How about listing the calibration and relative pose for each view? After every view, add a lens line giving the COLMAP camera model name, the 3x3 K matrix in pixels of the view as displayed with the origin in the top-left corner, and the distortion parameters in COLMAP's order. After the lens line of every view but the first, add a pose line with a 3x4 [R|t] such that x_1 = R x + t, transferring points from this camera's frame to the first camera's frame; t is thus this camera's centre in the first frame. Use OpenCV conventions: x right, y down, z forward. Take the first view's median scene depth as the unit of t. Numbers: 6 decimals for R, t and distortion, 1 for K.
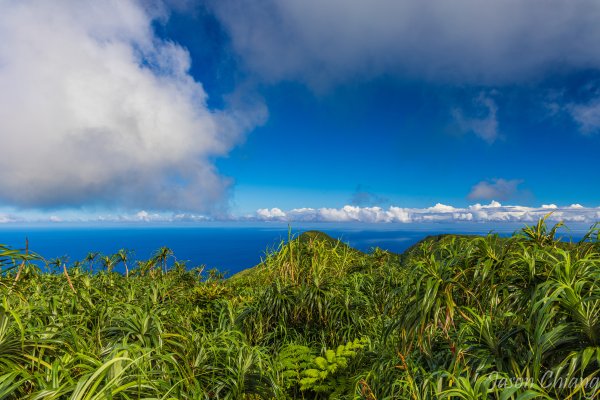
lens RADIAL K [[398.3, 0, 303.6], [0, 398.3, 200.5], [0, 0, 1]] dist [0.000412, 0.000704]
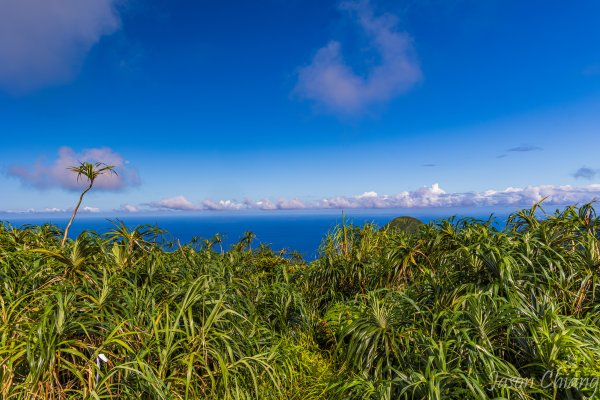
lens RADIAL K [[398.3, 0, 303.6], [0, 398.3, 200.5], [0, 0, 1]] dist [0.000412, 0.000704]
pose [[0.975336, -0.019812, -0.219836, 0.149114], [0.027193, 0.999162, 0.030598, -0.017096], [0.219046, -0.035821, 0.975057, -0.271794]]
